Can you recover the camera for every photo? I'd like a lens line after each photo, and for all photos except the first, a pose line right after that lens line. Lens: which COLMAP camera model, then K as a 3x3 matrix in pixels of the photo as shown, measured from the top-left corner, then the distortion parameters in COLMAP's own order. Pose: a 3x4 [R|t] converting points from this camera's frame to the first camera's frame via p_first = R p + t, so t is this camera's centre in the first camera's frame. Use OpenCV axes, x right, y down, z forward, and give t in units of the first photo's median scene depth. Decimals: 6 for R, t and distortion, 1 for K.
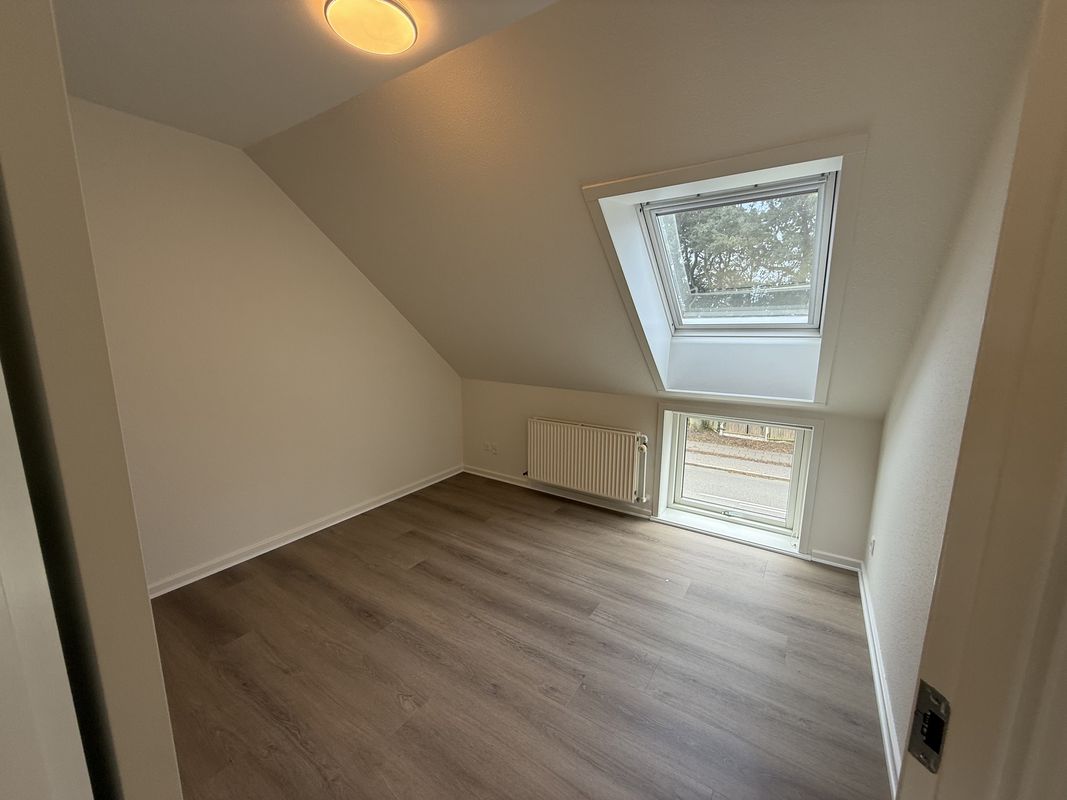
lens RADIAL K [[424.3, 0, 537.0], [0, 424.3, 402.2], [0, 0, 1]] dist [0.000540, 0.000388]
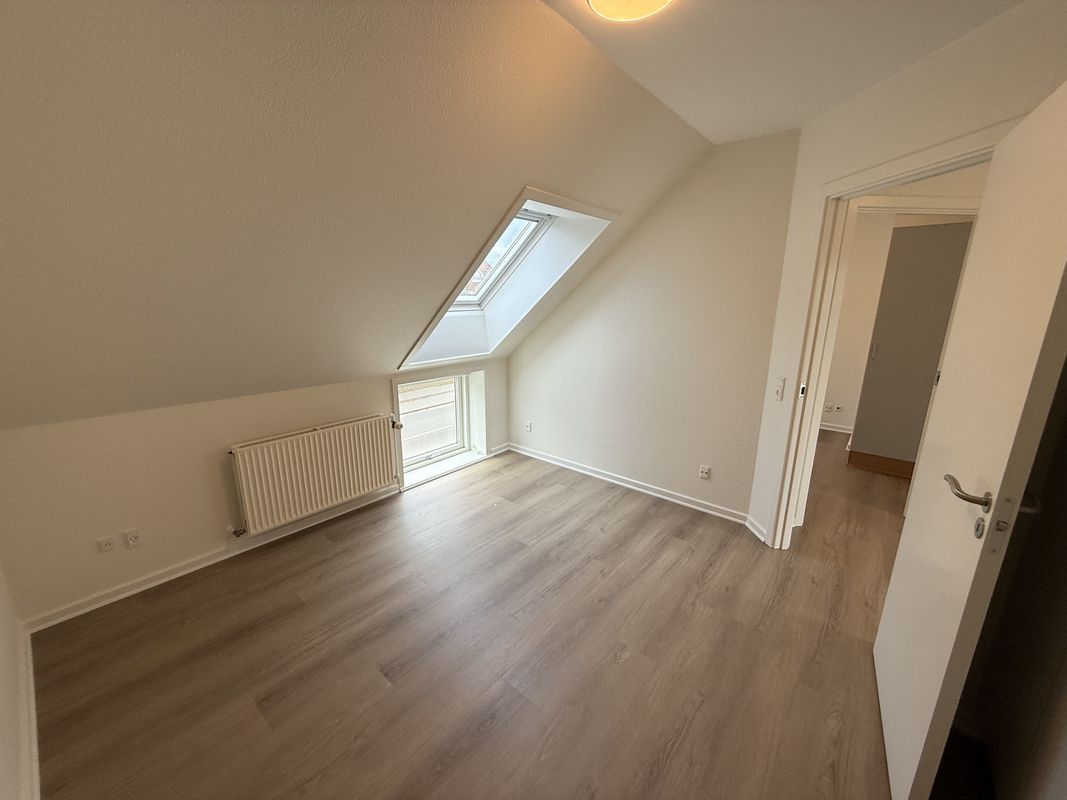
lens RADIAL K [[424.3, 0, 526.3], [0, 424.3, 400.5], [0, 0, 1]] dist [0.000540, 0.000388]
pose [[0.124471, -0.238032, 0.963248, -0.709251], [0.169765, 0.961592, 0.215686, -0.121615], [-0.977592, 0.136680, 0.160100, 0.557489]]
